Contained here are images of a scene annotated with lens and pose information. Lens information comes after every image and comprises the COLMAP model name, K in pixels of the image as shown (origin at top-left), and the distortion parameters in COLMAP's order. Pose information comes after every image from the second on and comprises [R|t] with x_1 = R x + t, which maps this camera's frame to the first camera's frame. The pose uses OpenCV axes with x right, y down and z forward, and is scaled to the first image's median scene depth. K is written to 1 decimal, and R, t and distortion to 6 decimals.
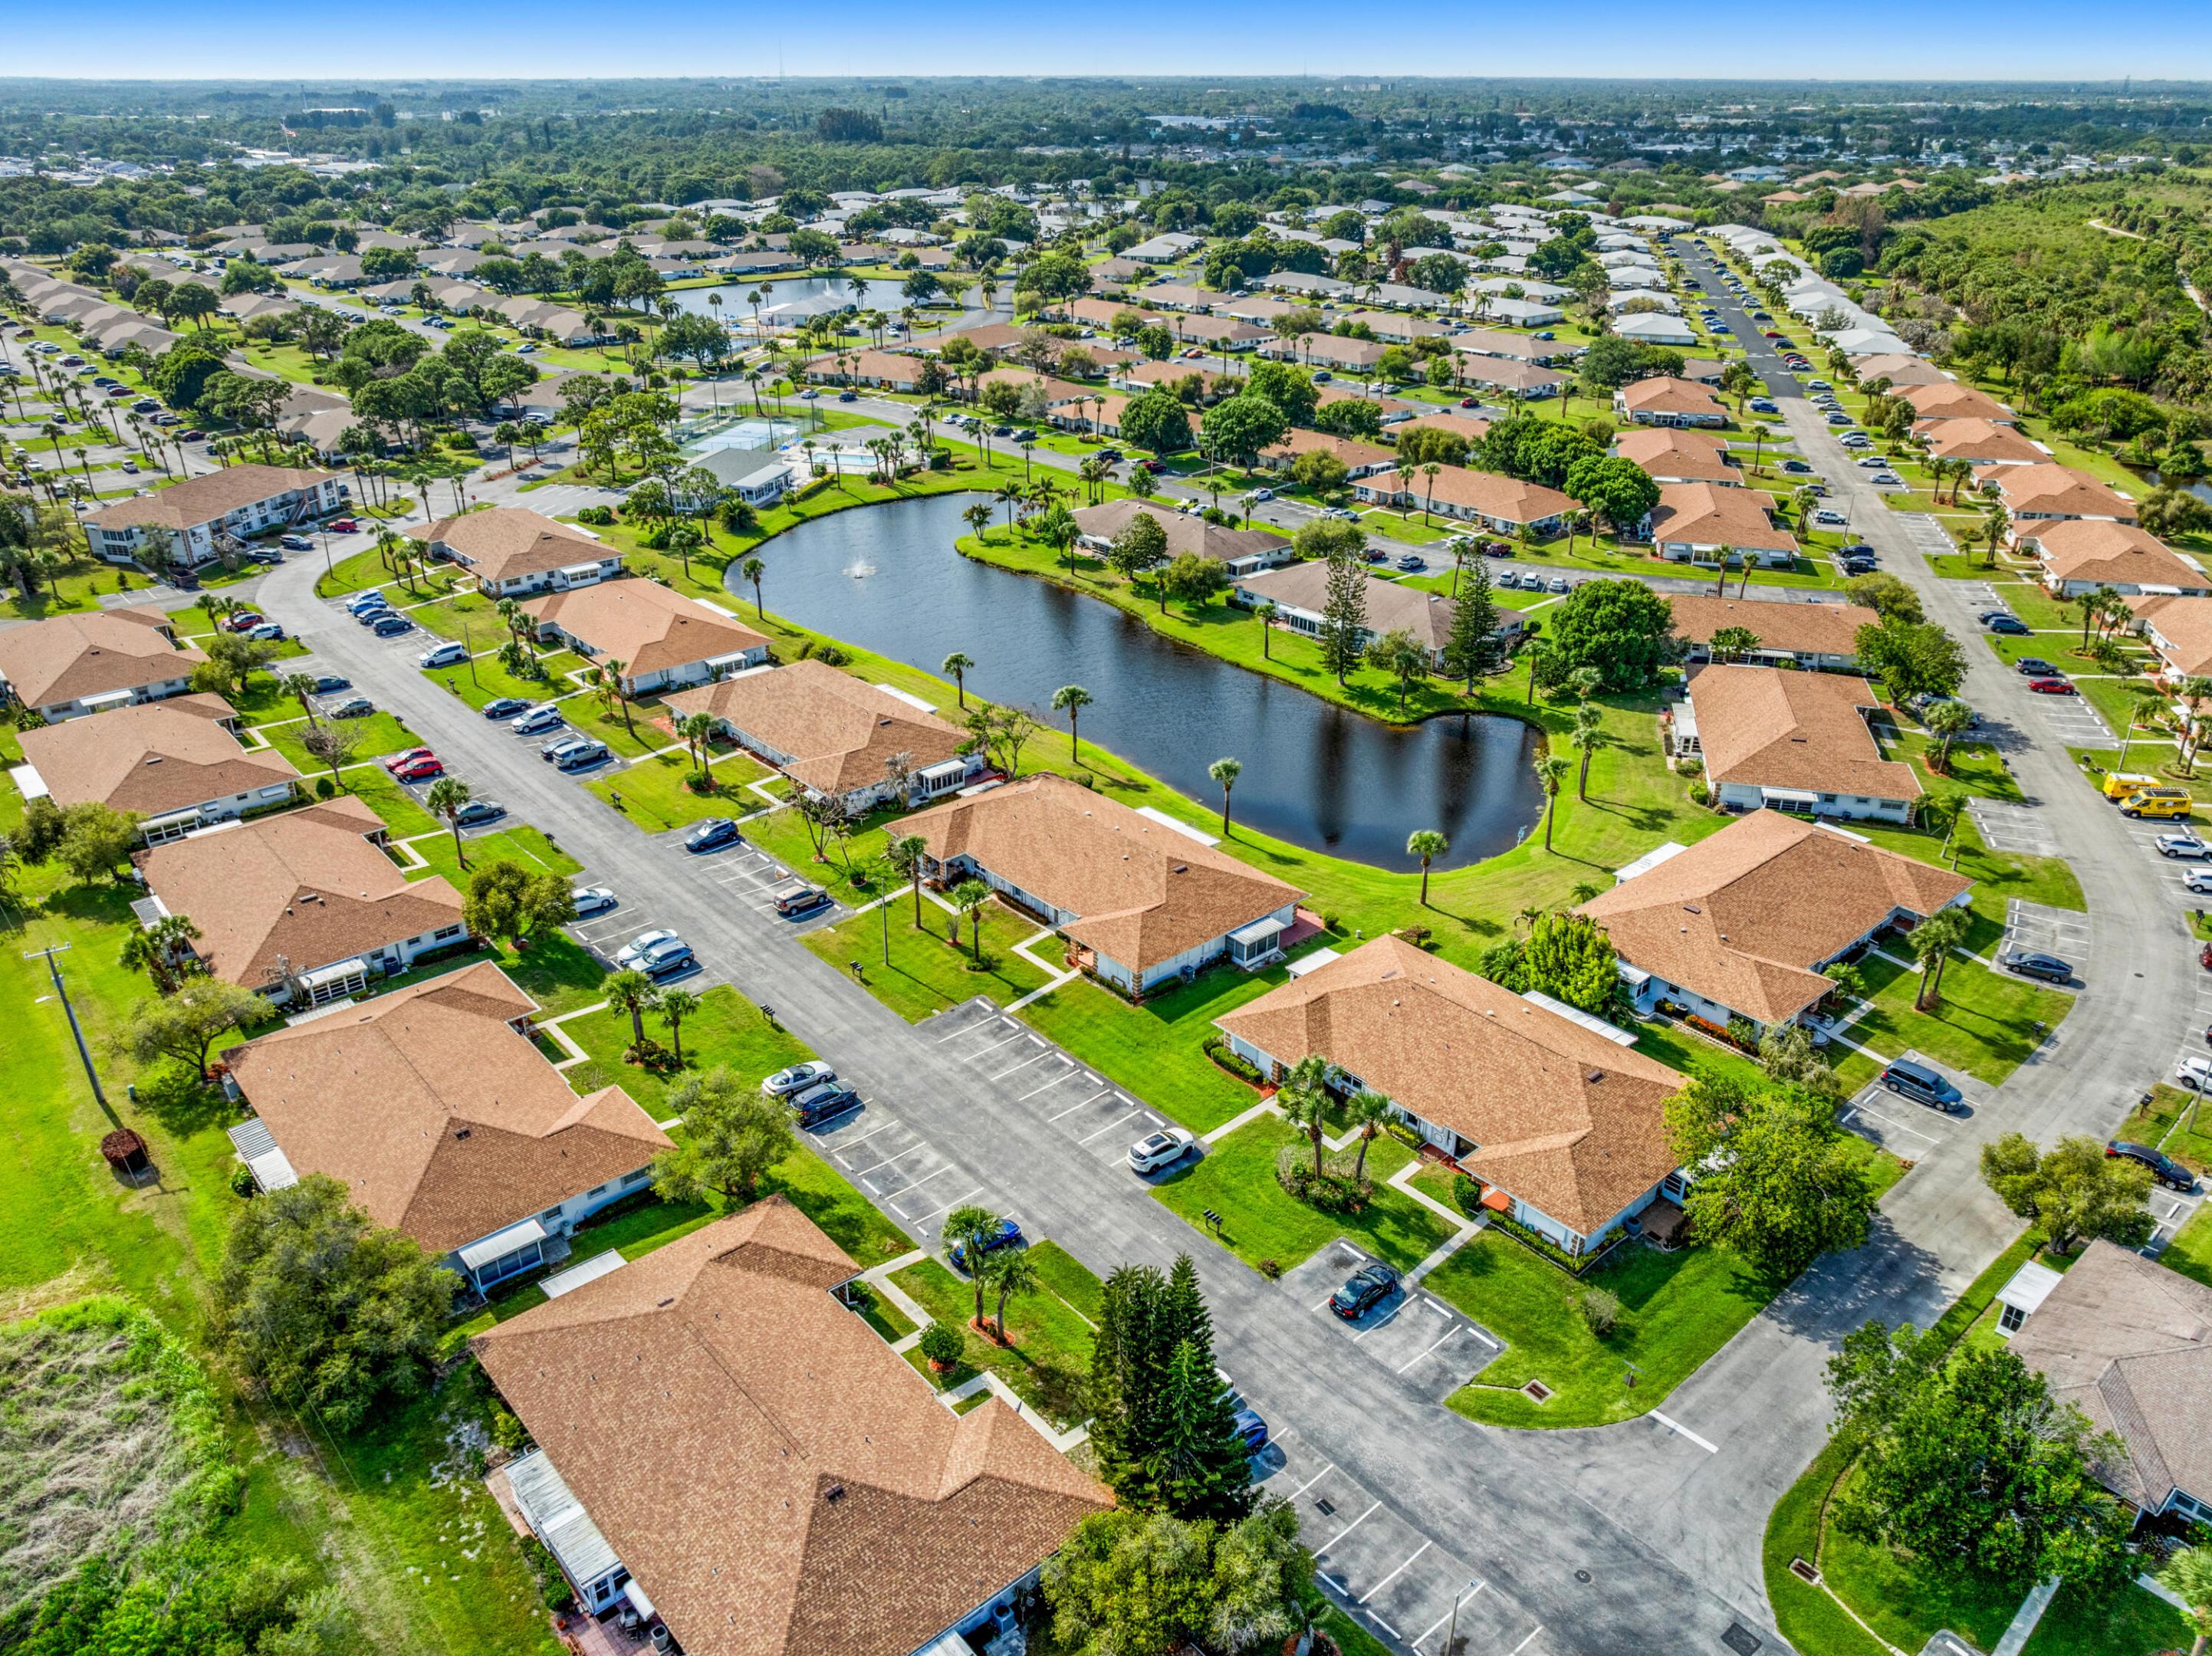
lens RADIAL K [[1575.2, 0, 1106.0], [0, 1575.2, 828.0], [0, 0, 1]] dist [-0.005041, -0.003044]
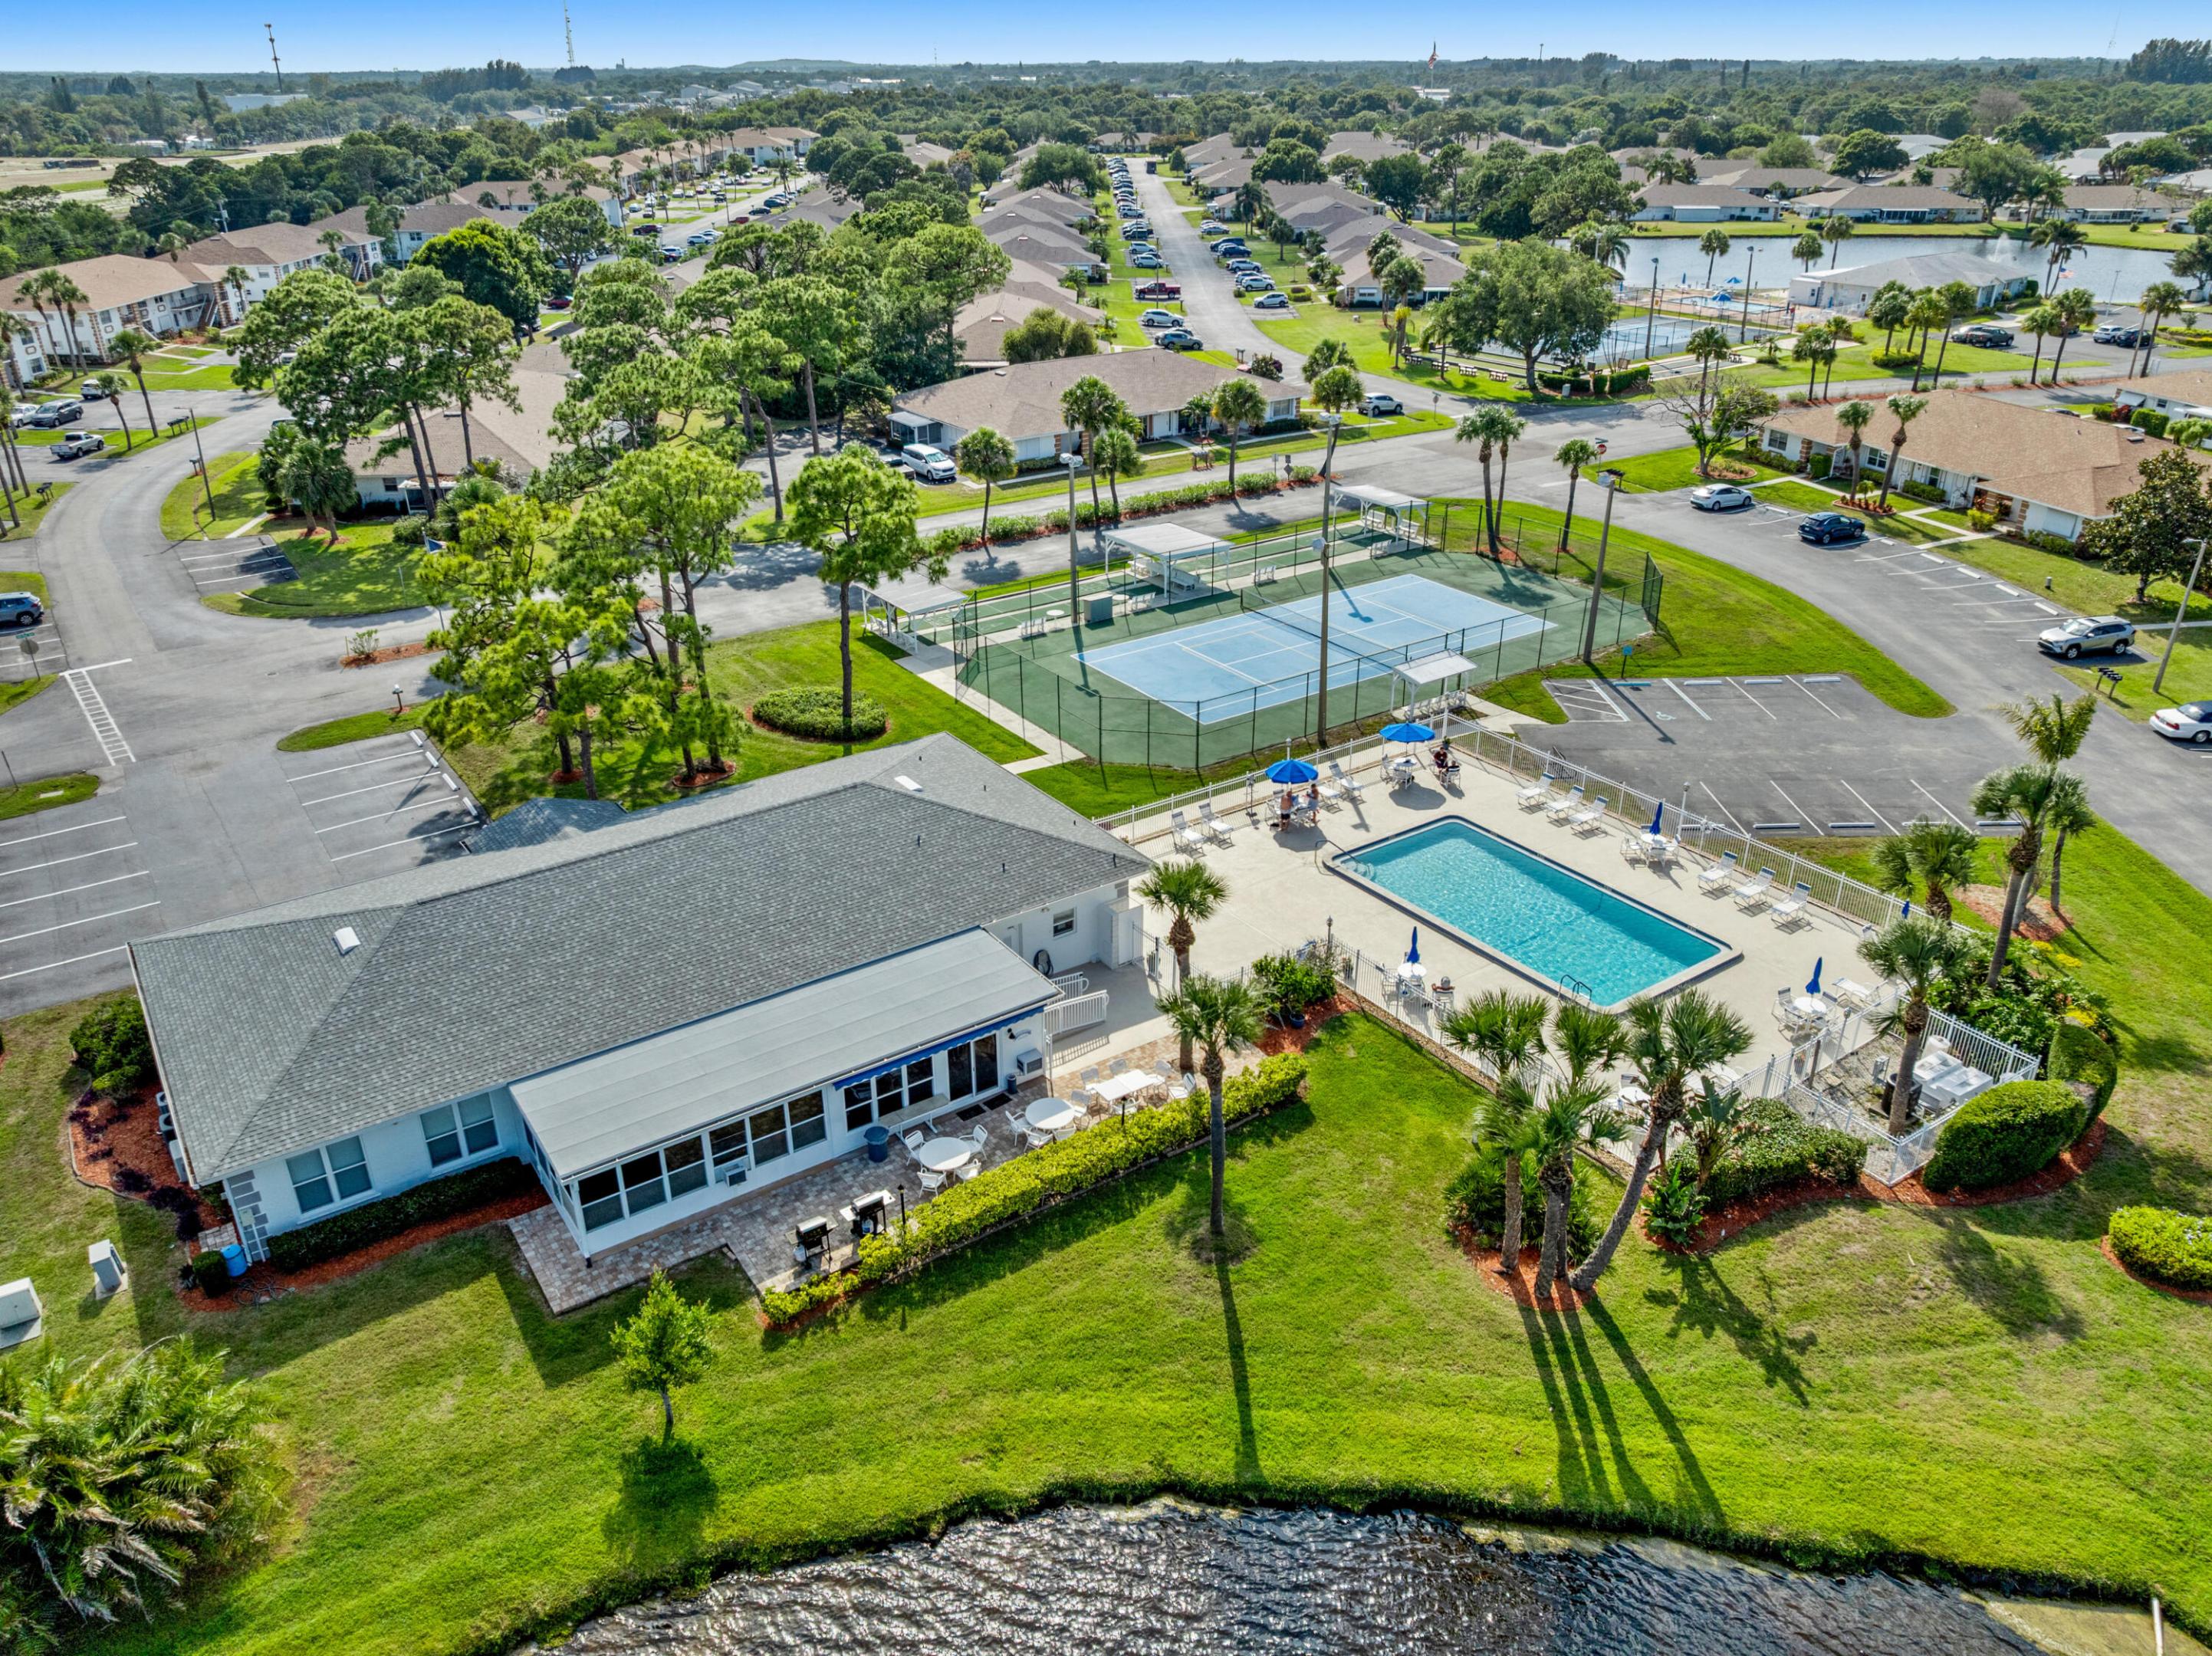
lens RADIAL K [[1575.2, 0, 1106.0], [0, 1575.2, 828.0], [0, 0, 1]] dist [-0.005041, -0.003044]
pose [[0.759557, 0.288525, -0.582946, -0.069574], [-0.284559, 0.953316, 0.101068, -0.191028], [0.584892, 0.089116, 0.806201, 0.616947]]
